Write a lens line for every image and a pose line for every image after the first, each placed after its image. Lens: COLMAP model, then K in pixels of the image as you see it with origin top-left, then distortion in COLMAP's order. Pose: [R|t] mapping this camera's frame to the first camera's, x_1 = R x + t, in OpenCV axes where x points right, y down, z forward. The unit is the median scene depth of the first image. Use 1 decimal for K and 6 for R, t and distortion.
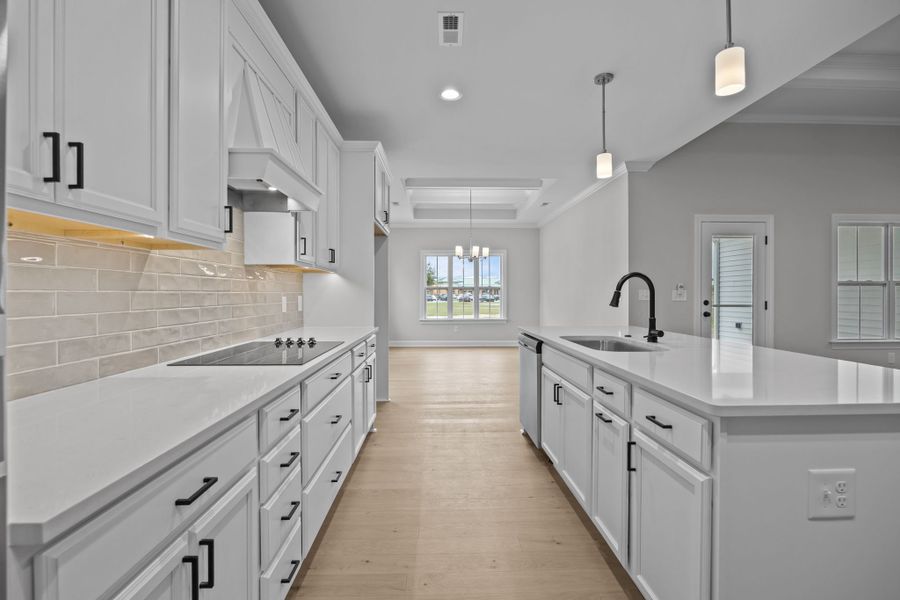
lens RADIAL K [[399.6, 0, 451.8], [0, 399.6, 293.9], [0, 0, 1]] dist [-0.000339, 0.000165]
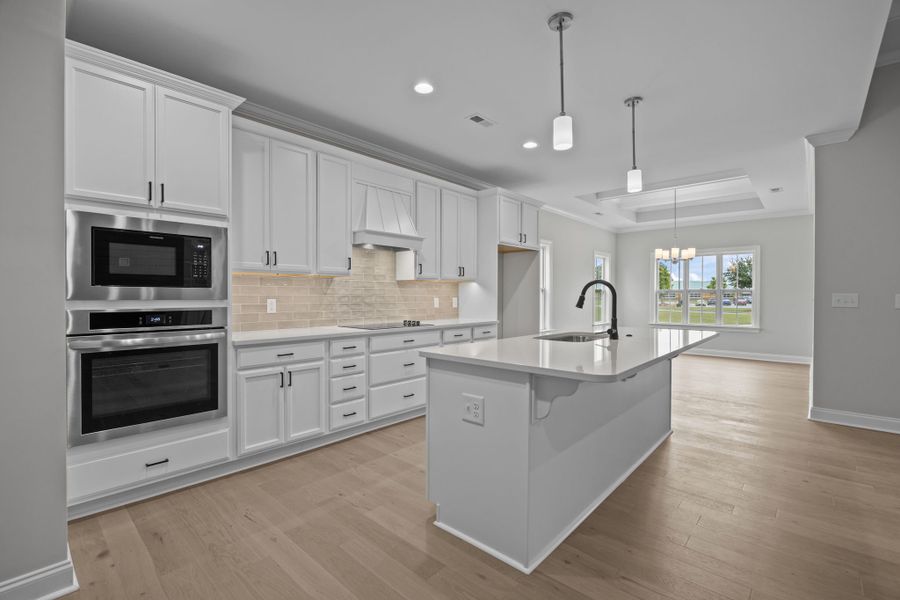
lens RADIAL K [[401.7, 0, 456.3], [0, 401.7, 299.5], [0, 0, 1]] dist [-0.001851, -0.000503]
pose [[0.725355, 0.010558, -0.688294, 0.985676], [-0.005119, 0.999937, 0.009943, -0.004349], [0.688356, -0.003689, 0.725364, -0.167240]]
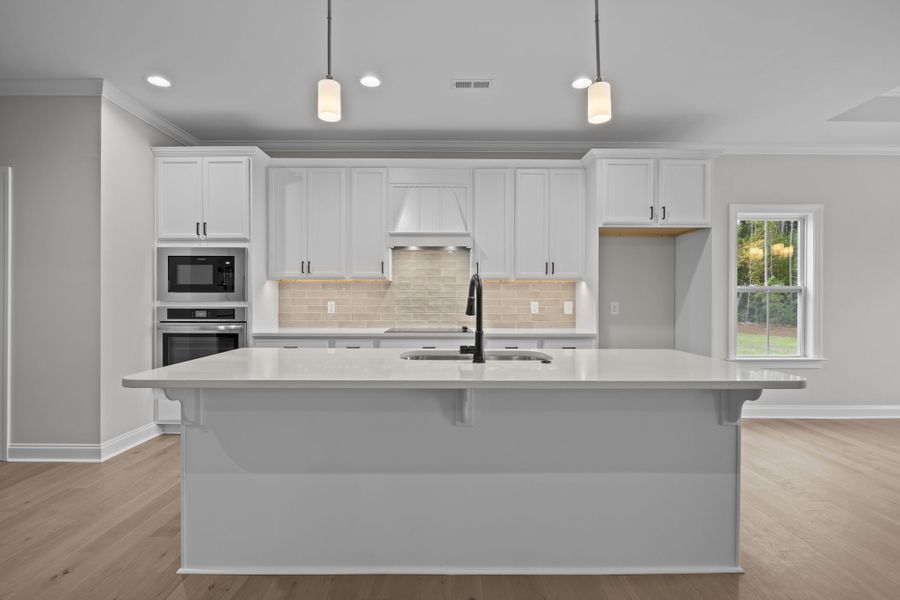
lens RADIAL K [[446.9, 0, 452.9], [0, 446.9, 301.4], [0, 0, 1]] dist [-0.002644, -0.000100]
pose [[-0.018881, 0.005877, -0.999804, 1.387126], [-0.004542, 0.999972, 0.005964, -0.002826], [0.999811, 0.004653, -0.018854, 0.976865]]
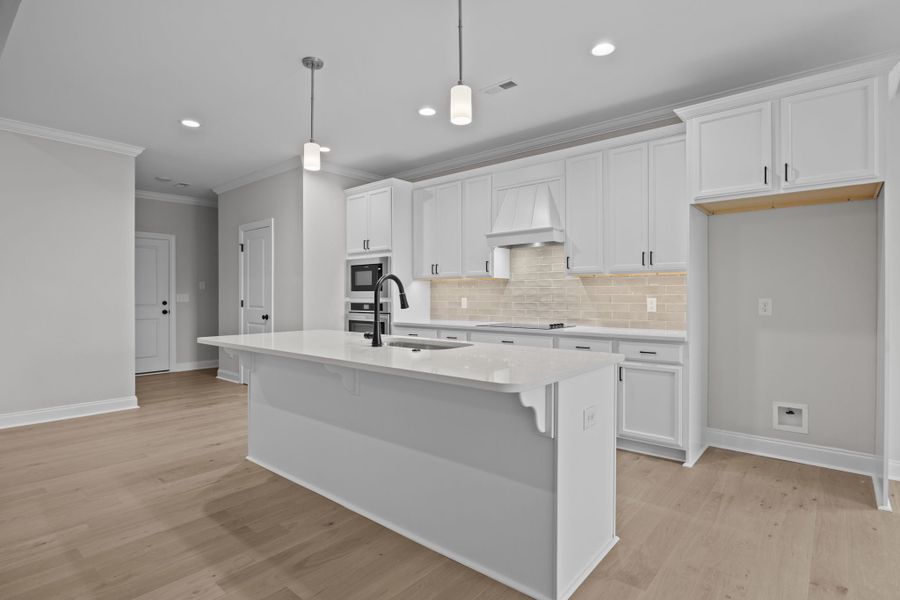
lens RADIAL K [[467.3, 0, 450.0], [0, 467.3, 300.0], [0, 0, 1]] dist [0.000830, 0.000647]
pose [[-0.674219, 0.007714, -0.738491, 1.219823], [-0.000266, 0.999943, 0.010688, -0.002096], [0.738531, 0.007402, -0.674178, 1.900355]]
